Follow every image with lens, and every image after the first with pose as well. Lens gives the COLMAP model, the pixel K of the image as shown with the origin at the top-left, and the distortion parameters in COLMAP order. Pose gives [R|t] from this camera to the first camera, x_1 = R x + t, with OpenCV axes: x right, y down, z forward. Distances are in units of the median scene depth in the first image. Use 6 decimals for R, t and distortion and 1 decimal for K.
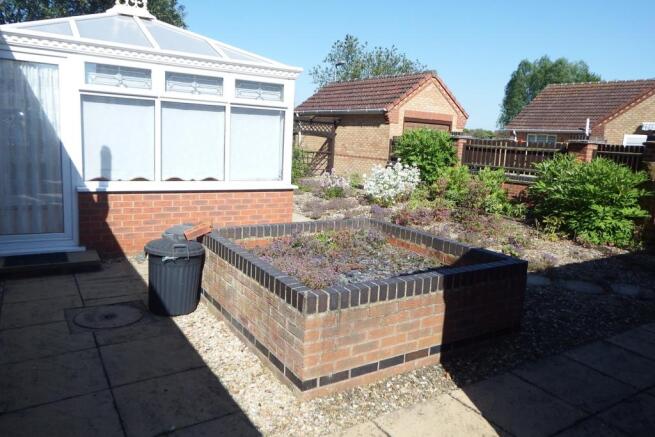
lens RADIAL K [[469.4, 0, 311.0], [0, 469.4, 218.0], [0, 0, 1]] dist [-0.029193, 0.000278]
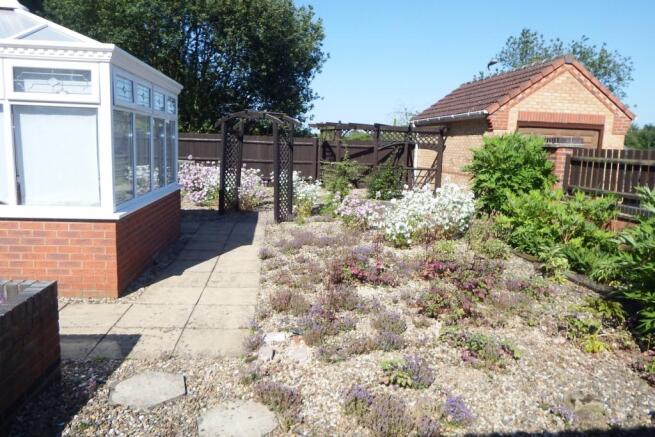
lens RADIAL K [[469.2, 0, 327.5], [0, 469.2, 218.5], [0, 0, 1]] dist [-0.005966, 0.000402]
pose [[0.909399, 0.045636, -0.413414, 0.298378], [-0.060102, 0.997949, -0.022047, -0.037164], [0.411560, 0.044896, 0.910276, 0.275262]]
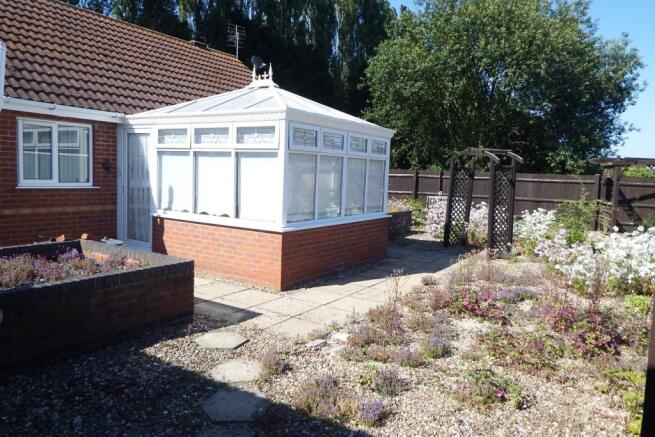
lens RADIAL K [[469.2, 0, 327.5], [0, 469.2, 218.5], [0, 0, 1]] dist [-0.005966, 0.000402]
pose [[0.439096, 0.048127, -0.897150, 0.473096], [-0.164276, 0.986031, -0.027507, -0.043325], [0.883294, 0.159458, 0.440869, 0.366051]]
